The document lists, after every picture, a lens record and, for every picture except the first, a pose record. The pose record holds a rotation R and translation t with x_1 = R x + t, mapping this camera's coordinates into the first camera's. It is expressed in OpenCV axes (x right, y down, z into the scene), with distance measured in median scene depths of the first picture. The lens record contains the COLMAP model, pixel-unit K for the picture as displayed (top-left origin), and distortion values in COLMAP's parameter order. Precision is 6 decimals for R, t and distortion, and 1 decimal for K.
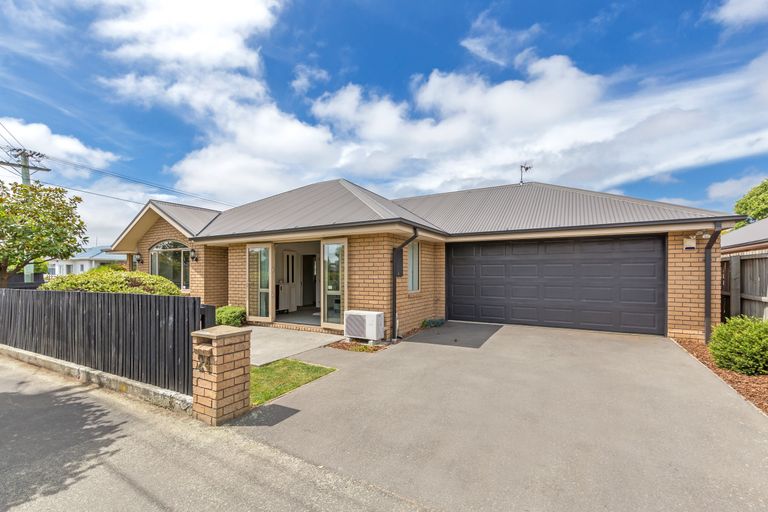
lens RADIAL K [[335.2, 0, 376.3], [0, 335.2, 272.6], [0, 0, 1]] dist [0.003195, 0.000271]
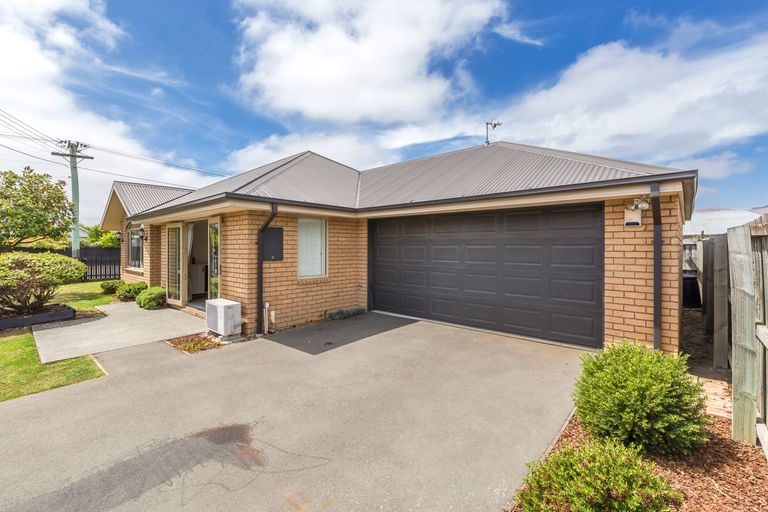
lens RADIAL K [[335.2, 0, 384.9], [0, 335.2, 248.6], [0, 0, 1]] dist [0.003195, 0.000271]
pose [[0.980751, 0.002315, -0.195247, 0.521517], [-0.001275, 0.999984, 0.005450, -0.023740], [0.195256, -0.005096, 0.980739, 0.224331]]
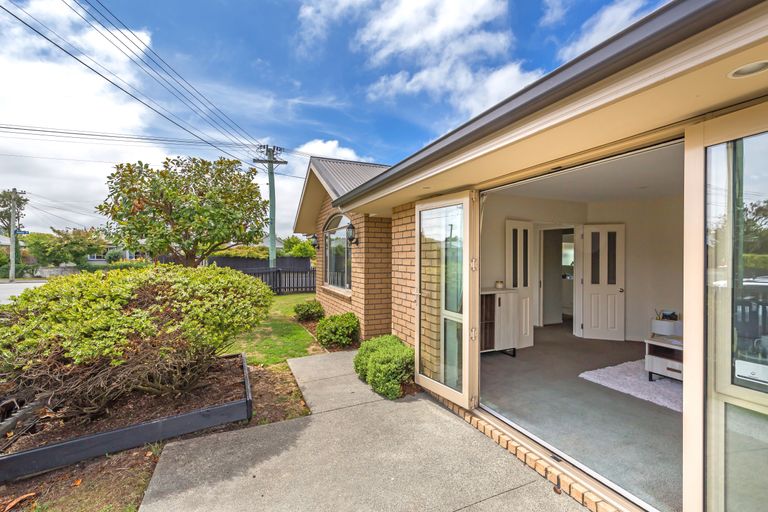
lens RADIAL K [[335.2, 0, 401.1], [0, 335.2, 257.7], [0, 0, 1]] dist [0.003195, 0.000271]
pose [[0.834325, 0.003659, -0.551261, -0.211630], [-0.001813, 0.999991, 0.003893, -0.019208], [0.551270, -0.002248, 0.834324, 0.797188]]
